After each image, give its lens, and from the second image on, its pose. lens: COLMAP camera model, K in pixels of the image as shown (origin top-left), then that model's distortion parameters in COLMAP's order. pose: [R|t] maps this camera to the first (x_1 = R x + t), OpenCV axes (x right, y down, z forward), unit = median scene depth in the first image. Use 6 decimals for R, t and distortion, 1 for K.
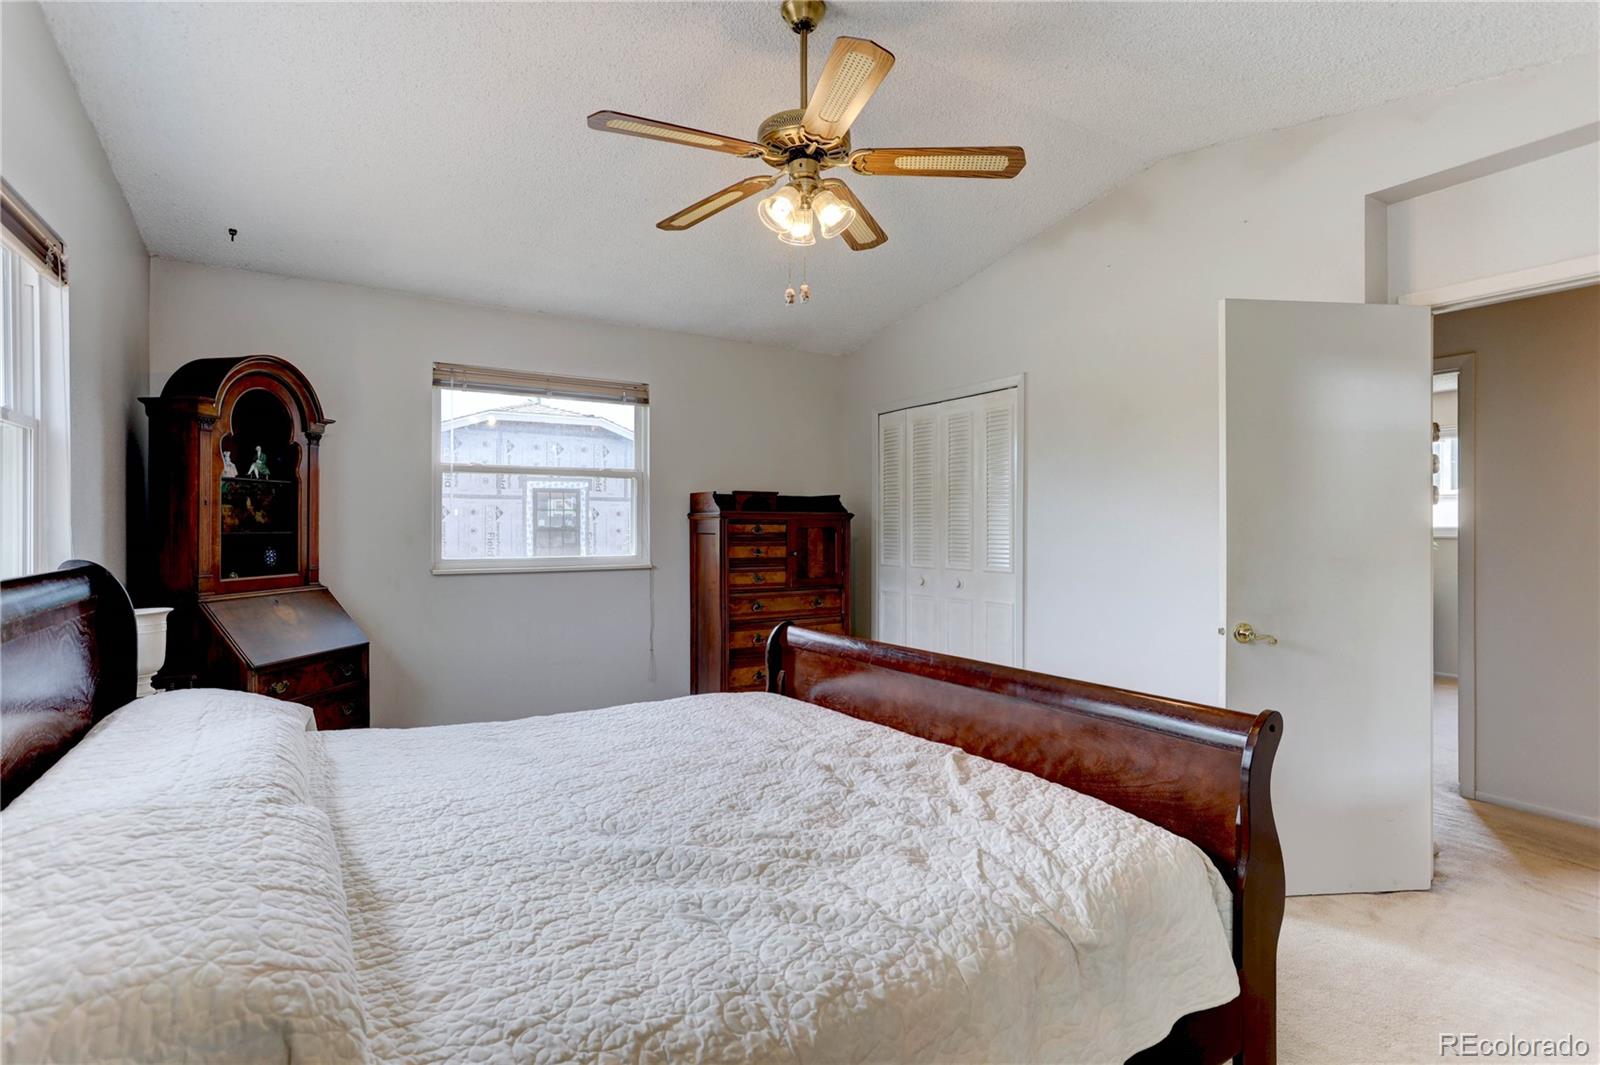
lens RADIAL K [[781.8, 0, 816.6], [0, 781.8, 534.4], [0, 0, 1]] dist [-0.024149, 0.014387]
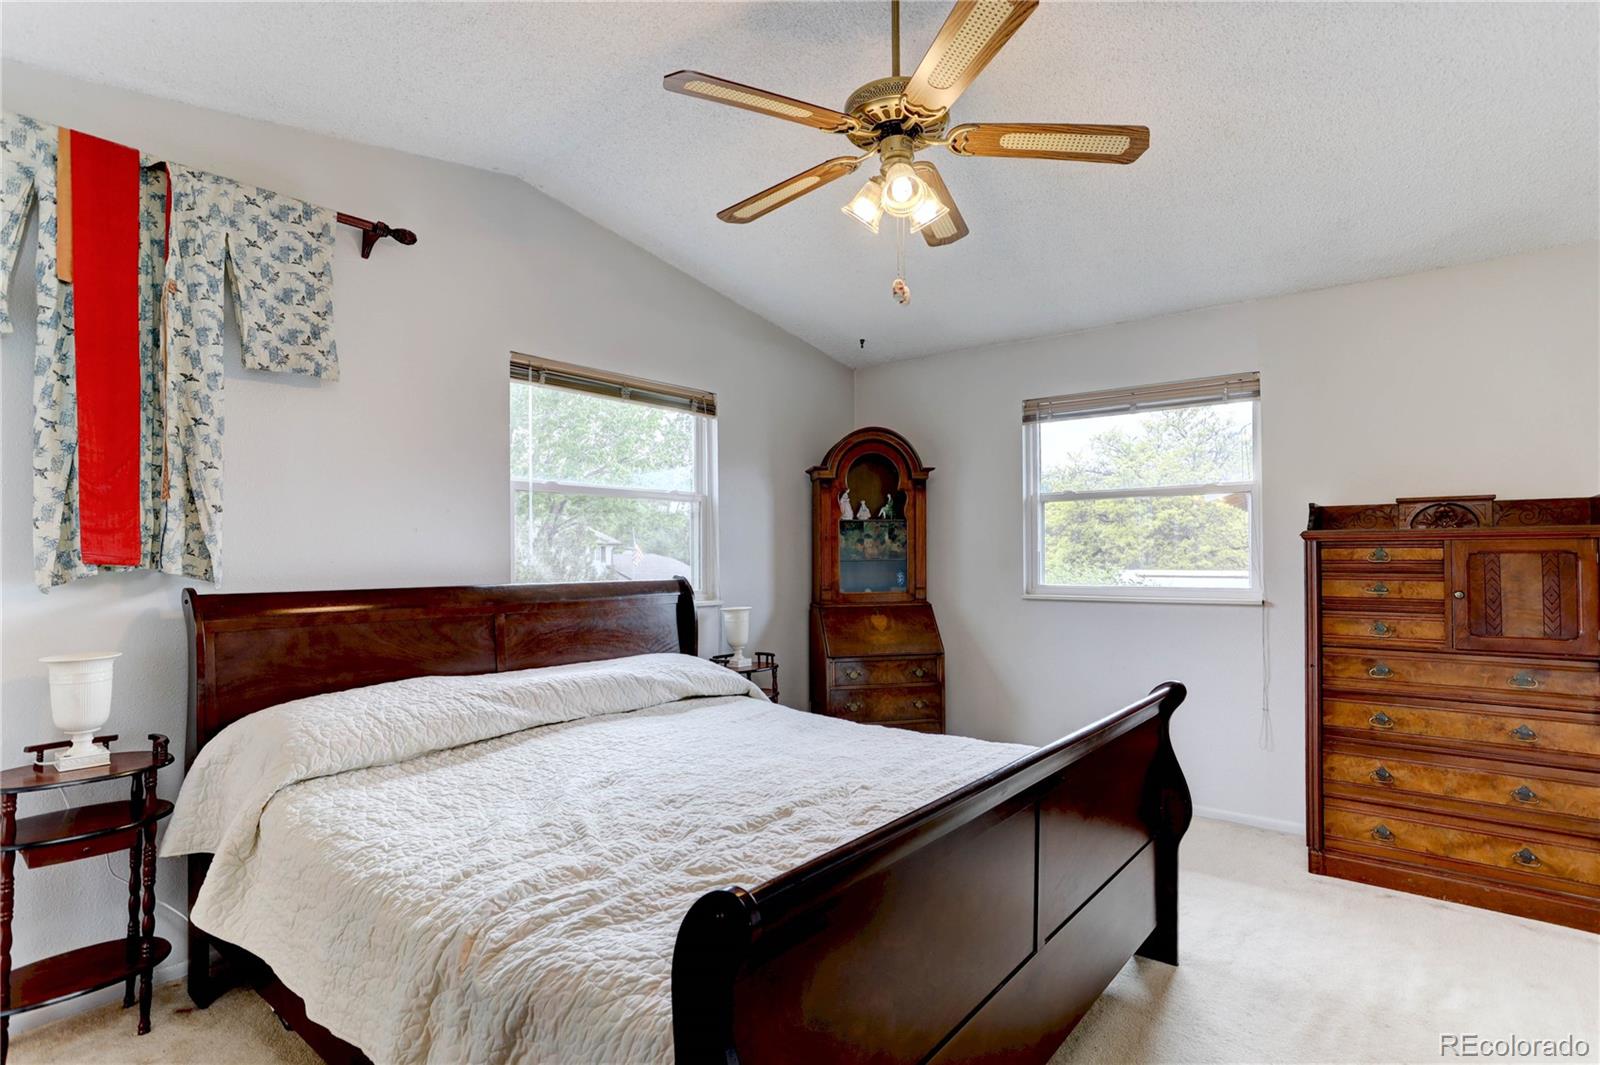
lens RADIAL K [[815.0, 0, 777.6], [0, 815.0, 540.1], [0, 0, 1]] dist [-0.031134, 0.000134]
pose [[0.307789, -0.020929, -0.951224, 0.546138], [-0.004035, 0.999720, -0.023302, -0.002134], [0.951446, 0.011010, 0.307619, 0.395211]]
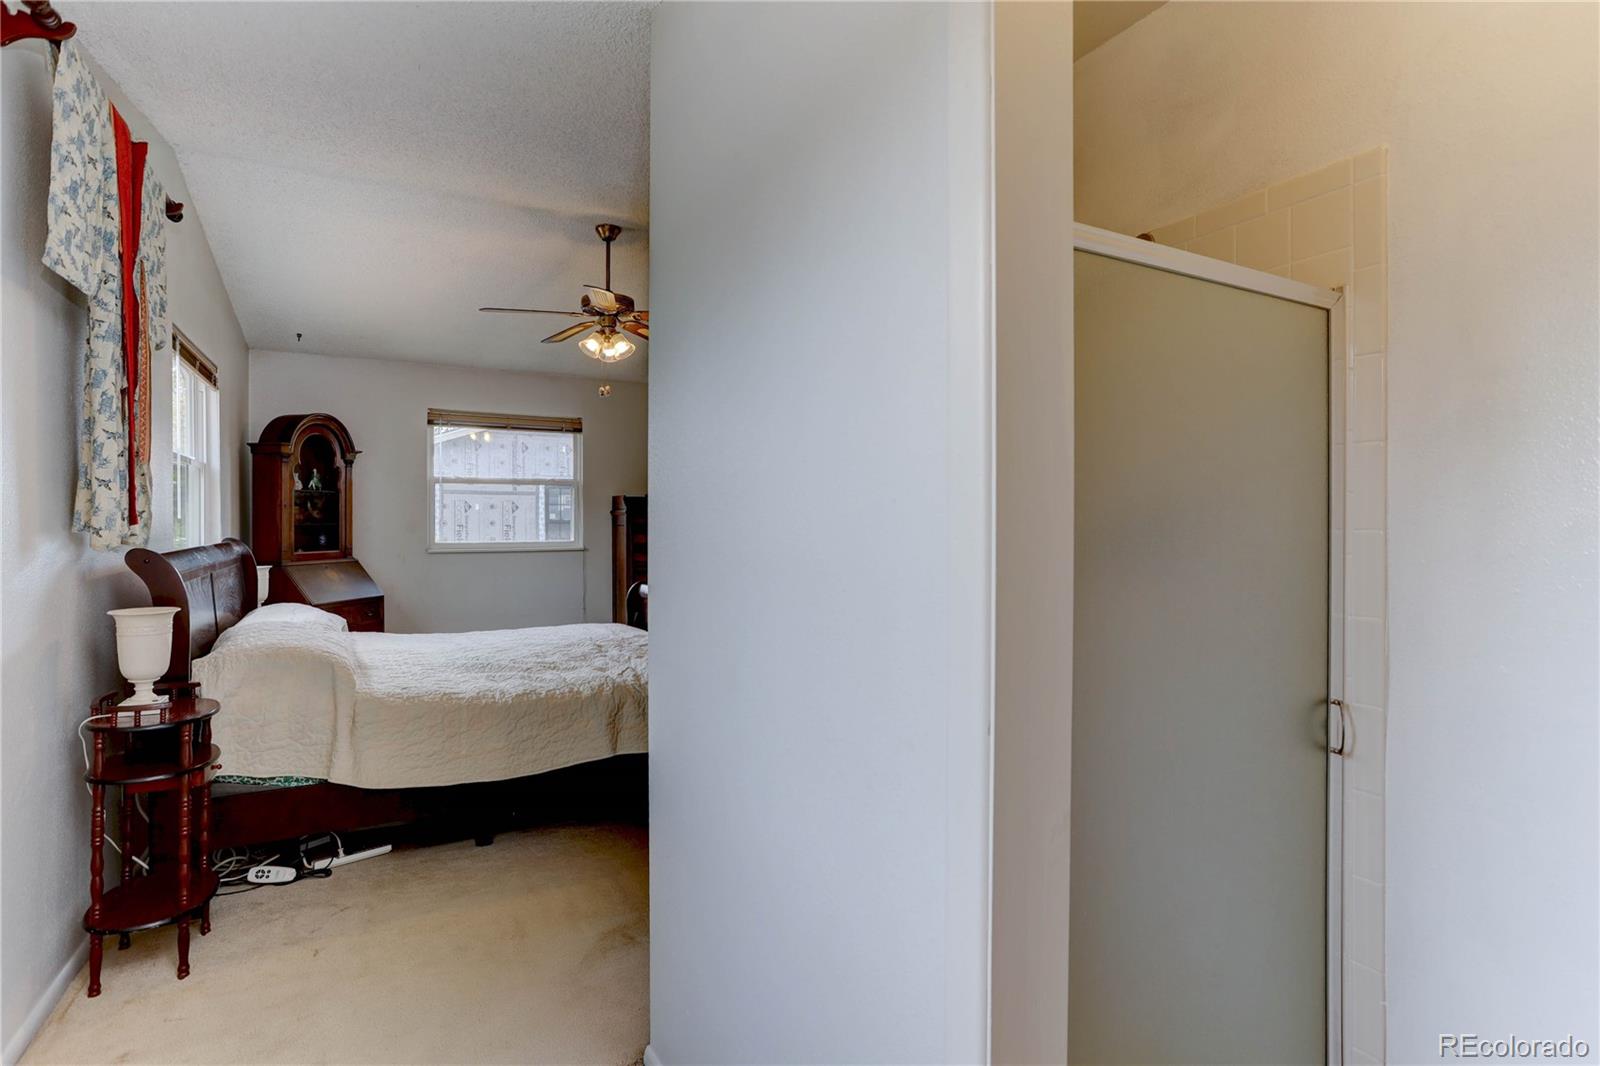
lens RADIAL K [[807.9, 0, 800.0], [0, 807.9, 533.0], [0, 0, 1]] dist [-0.000423, 0.000525]
pose [[0.997184, 0.001550, -0.074976, 0.383375], [-0.001027, 0.999975, 0.007012, 0.003368], [0.074985, -0.006915, 0.997161, -0.560098]]
